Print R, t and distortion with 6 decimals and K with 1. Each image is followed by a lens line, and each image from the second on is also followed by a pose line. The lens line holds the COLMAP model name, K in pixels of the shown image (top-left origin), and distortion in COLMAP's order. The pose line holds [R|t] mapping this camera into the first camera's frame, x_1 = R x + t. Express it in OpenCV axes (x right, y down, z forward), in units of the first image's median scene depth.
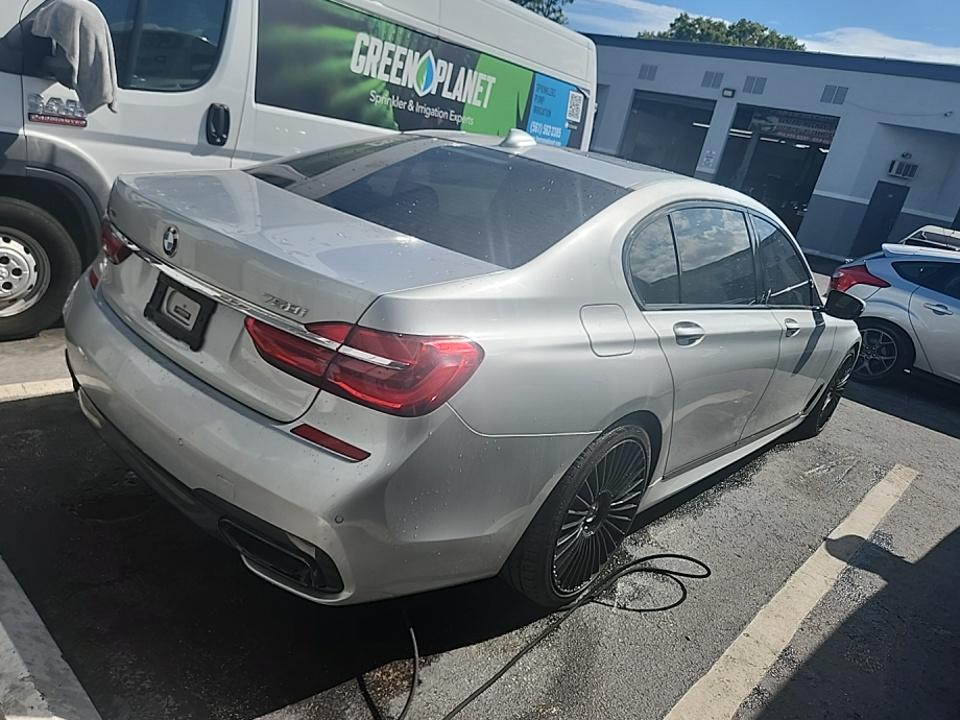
lens RADIAL K [[664.1, 0, 482.8], [0, 664.1, 357.6], [0, 0, 1]] dist [0.052931, -0.044730]
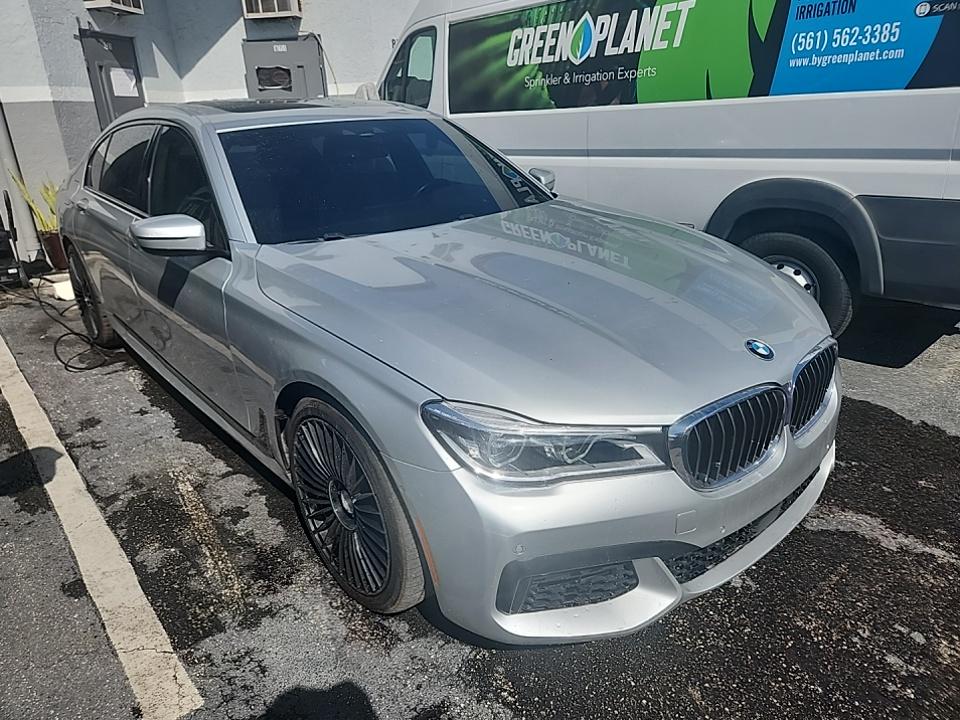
lens RADIAL K [[664.1, 0, 473.4], [0, 664.1, 362.6], [0, 0, 1]] dist [0.052931, -0.044730]
pose [[-0.140846, 0.179695, -0.973587, 0.965658], [-0.276879, 0.937000, 0.212998, -0.164902], [0.950526, 0.299566, -0.082219, 1.111150]]
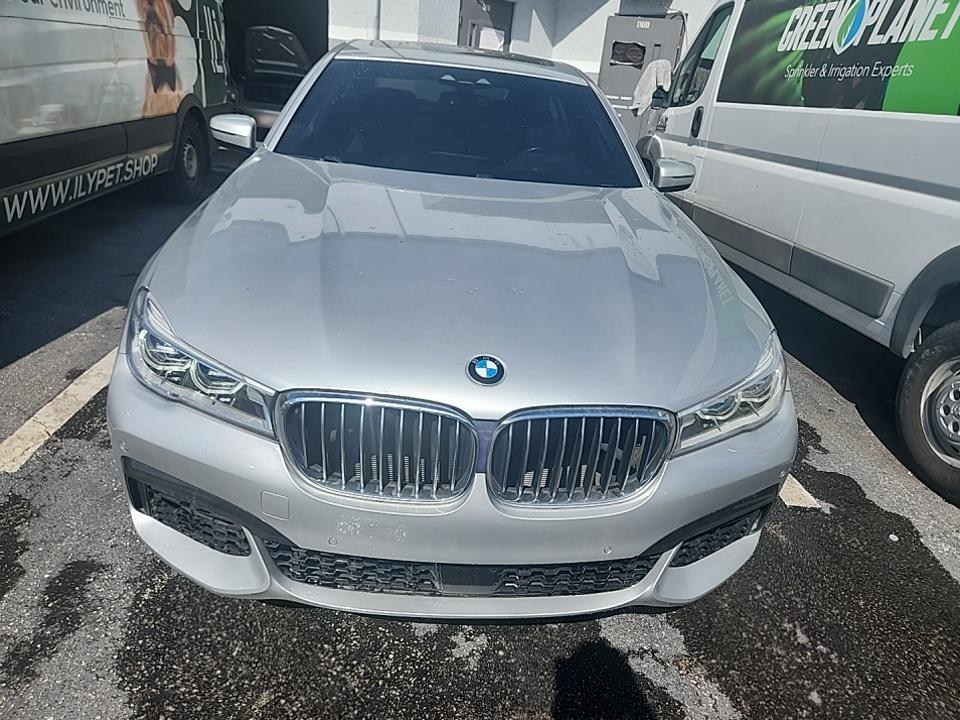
lens RADIAL K [[664.1, 0, 483.0], [0, 664.1, 362.5], [0, 0, 1]] dist [0.052931, -0.044730]
pose [[-0.667884, 0.030956, -0.743621, 0.771023], [-0.429741, 0.799713, 0.419264, -0.273045], [0.607662, 0.599584, -0.520813, 1.415254]]
